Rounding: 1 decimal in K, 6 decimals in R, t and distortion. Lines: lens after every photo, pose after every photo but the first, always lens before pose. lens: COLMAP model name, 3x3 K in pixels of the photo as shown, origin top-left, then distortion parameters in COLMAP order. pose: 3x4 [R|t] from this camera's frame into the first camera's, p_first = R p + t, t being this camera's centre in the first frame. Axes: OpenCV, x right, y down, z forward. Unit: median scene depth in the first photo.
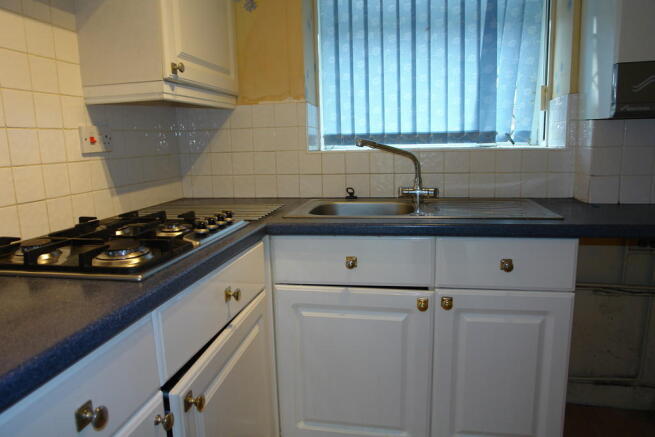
lens RADIAL K [[463.8, 0, 327.5], [0, 463.8, 218.5], [0, 0, 1]] dist [-0.098766, 0.059898]
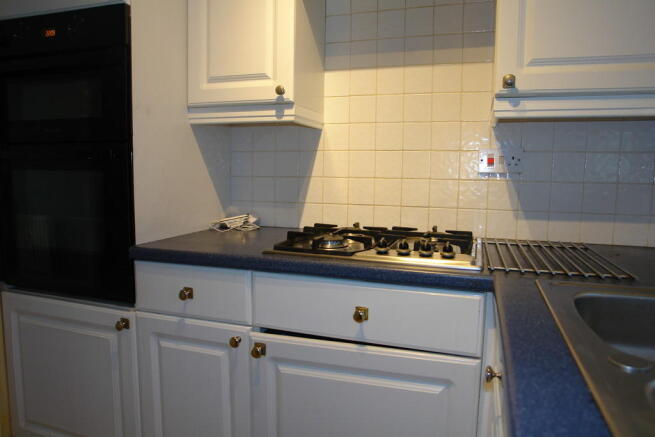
lens RADIAL K [[463.8, 0, 327.5], [0, 463.8, 218.5], [0, 0, 1]] dist [-0.098766, 0.059898]
pose [[-0.098076, 0.133620, -0.986168, 0.557889], [-0.175899, 0.973016, 0.149332, -0.132807], [0.979510, 0.188112, -0.071926, 0.720600]]
